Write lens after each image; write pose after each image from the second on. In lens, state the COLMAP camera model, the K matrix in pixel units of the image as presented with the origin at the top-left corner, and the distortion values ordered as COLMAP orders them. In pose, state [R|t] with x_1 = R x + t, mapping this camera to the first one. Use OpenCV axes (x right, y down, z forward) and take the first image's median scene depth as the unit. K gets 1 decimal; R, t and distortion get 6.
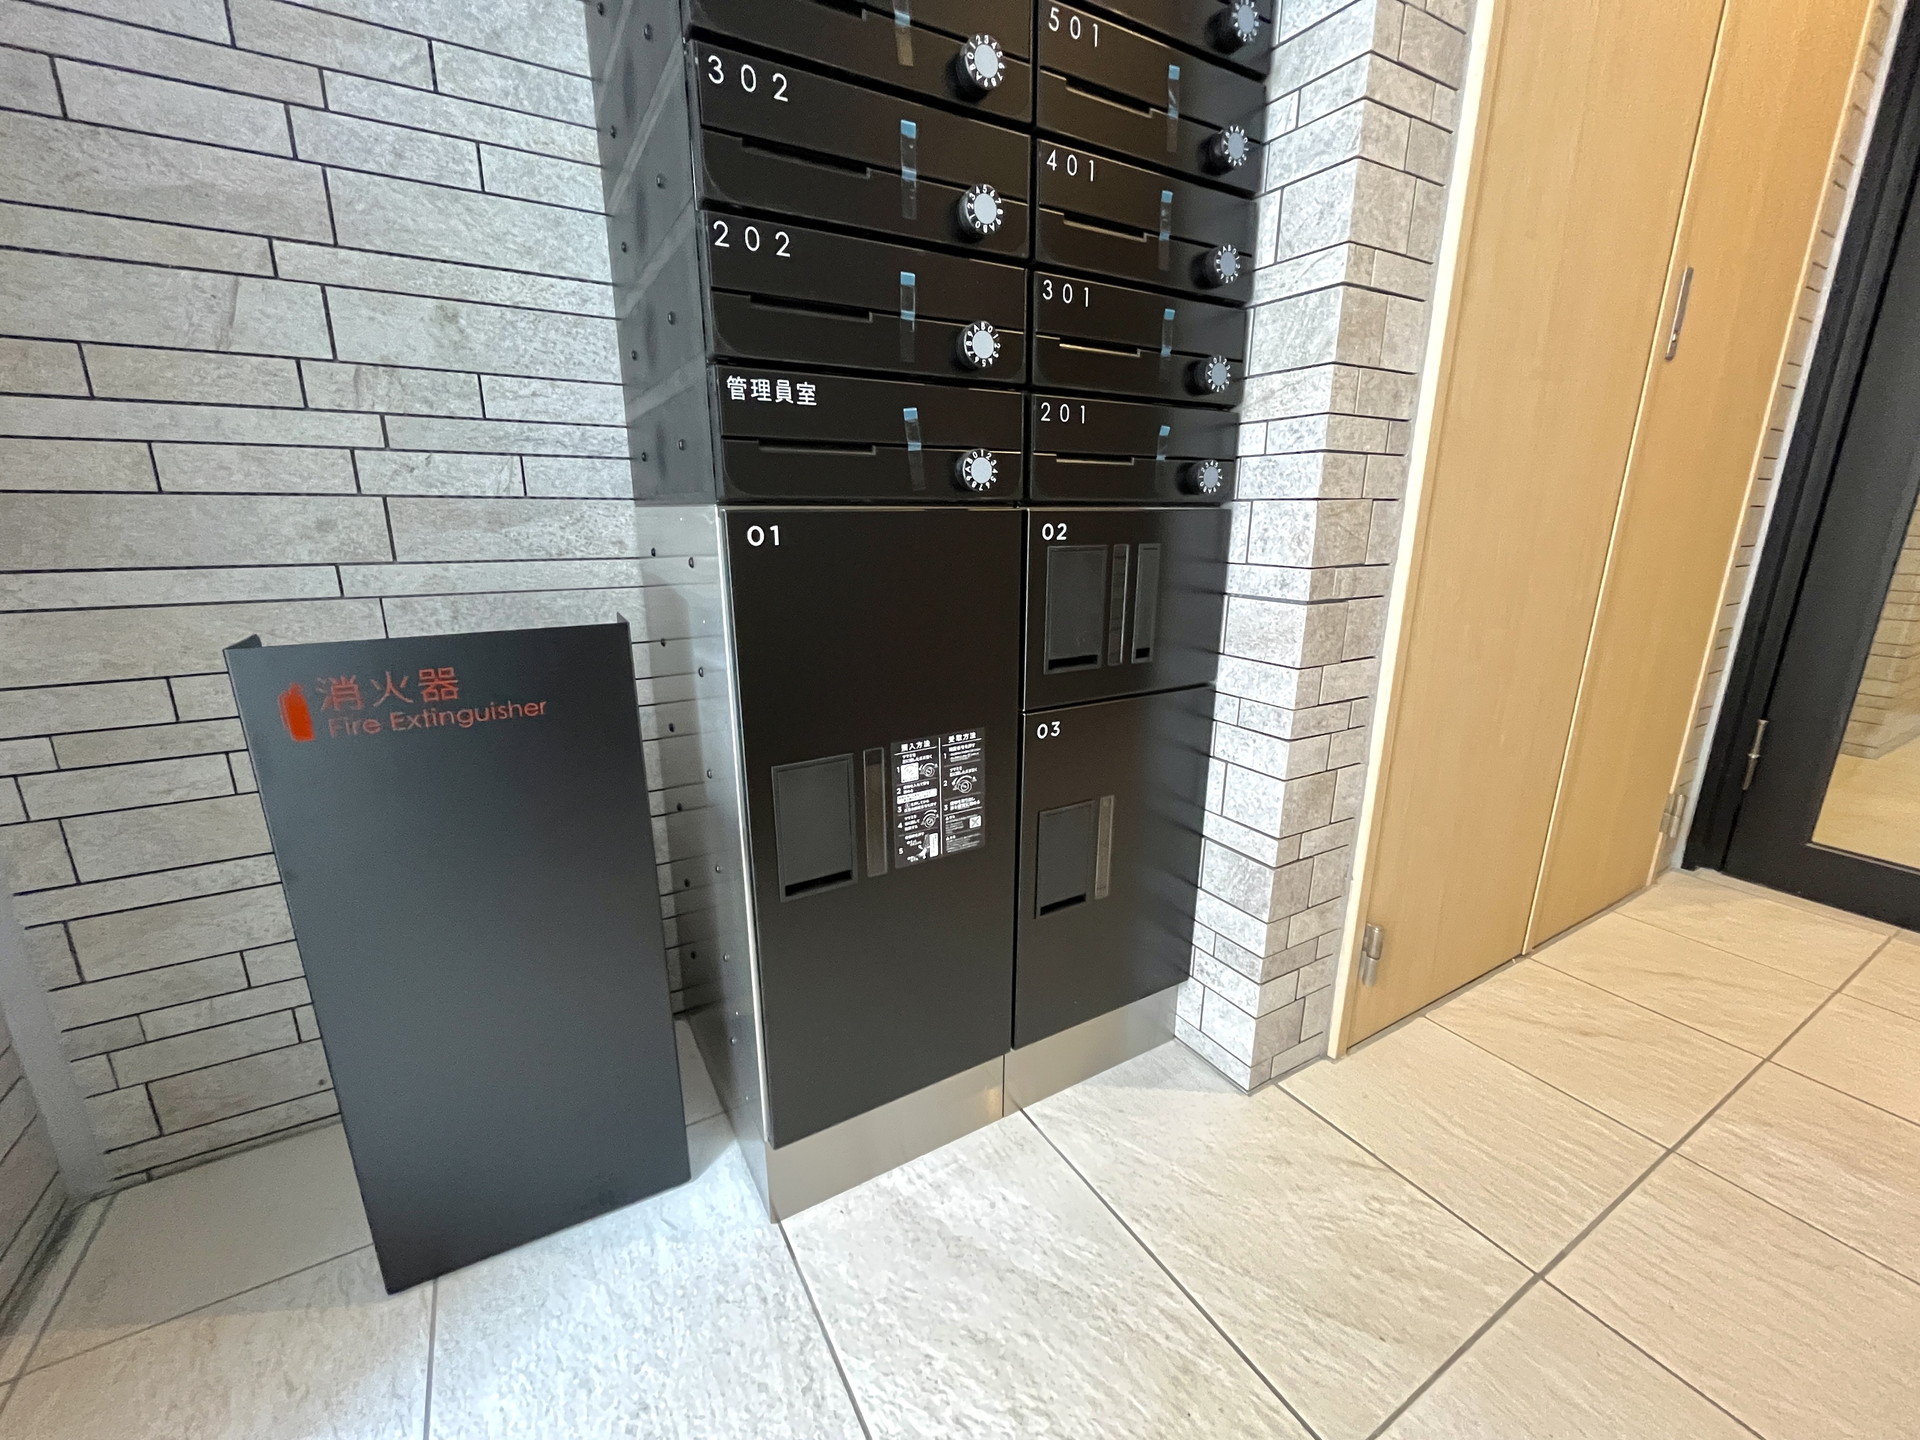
lens RADIAL K [[778.7, 0, 966.1], [0, 778.7, 721.4], [0, 0, 1]] dist [-0.005999, 0.000398]
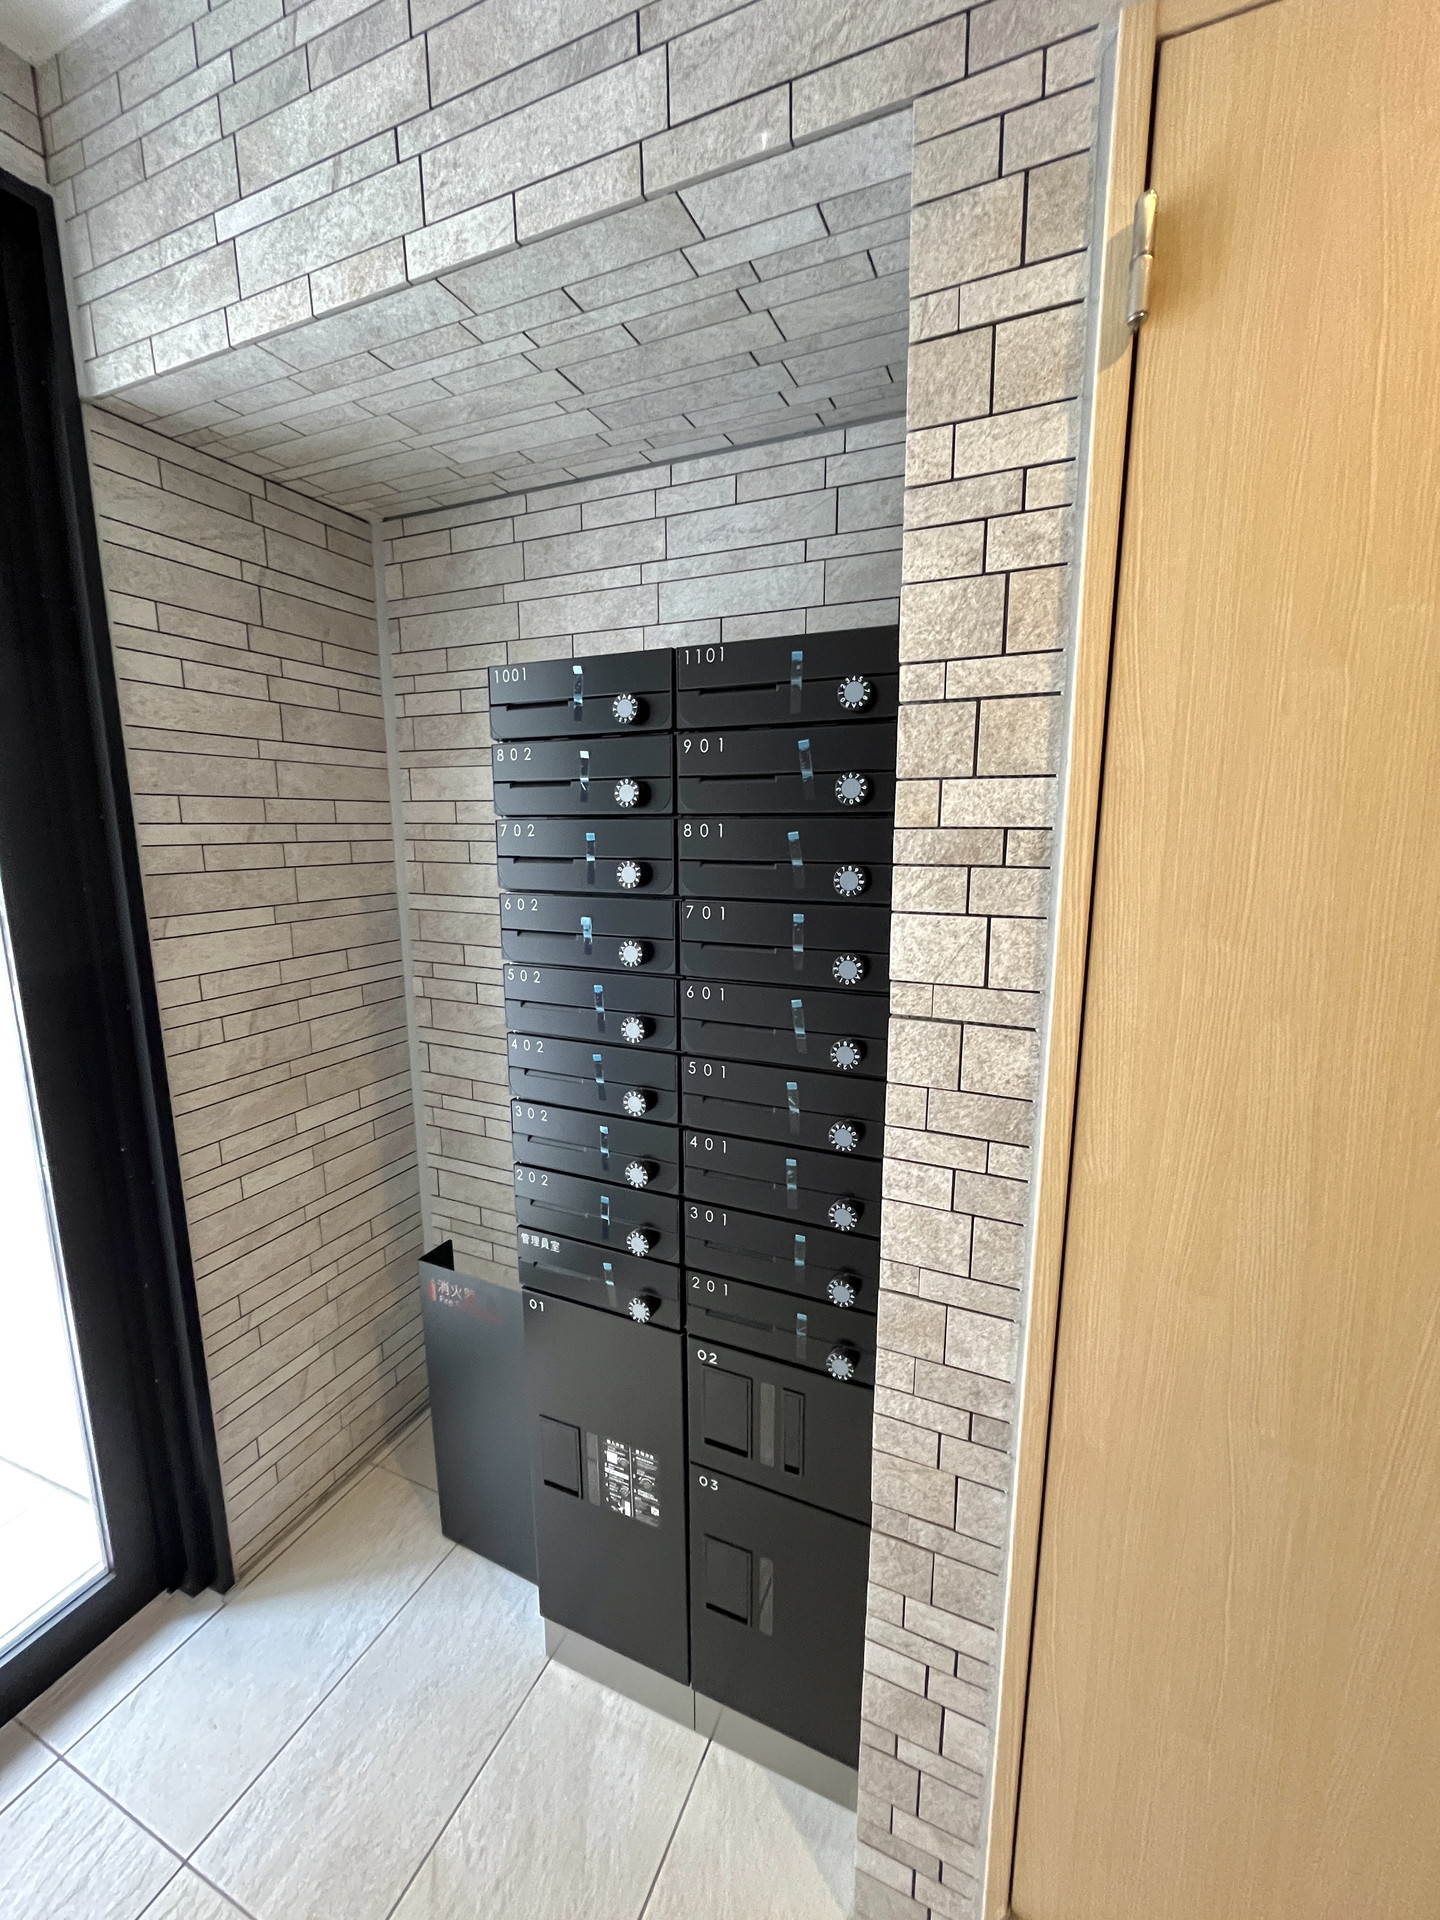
lens RADIAL K [[778.7, 0, 714.4], [0, 778.7, 960.1], [0, 0, 1]] dist [-0.005999, 0.000398]
pose [[0.576435, 0.136007, -0.805745, 1.159166], [-0.209931, 0.977604, 0.014831, -0.969438], [0.789716, 0.160602, 0.592077, 0.058877]]
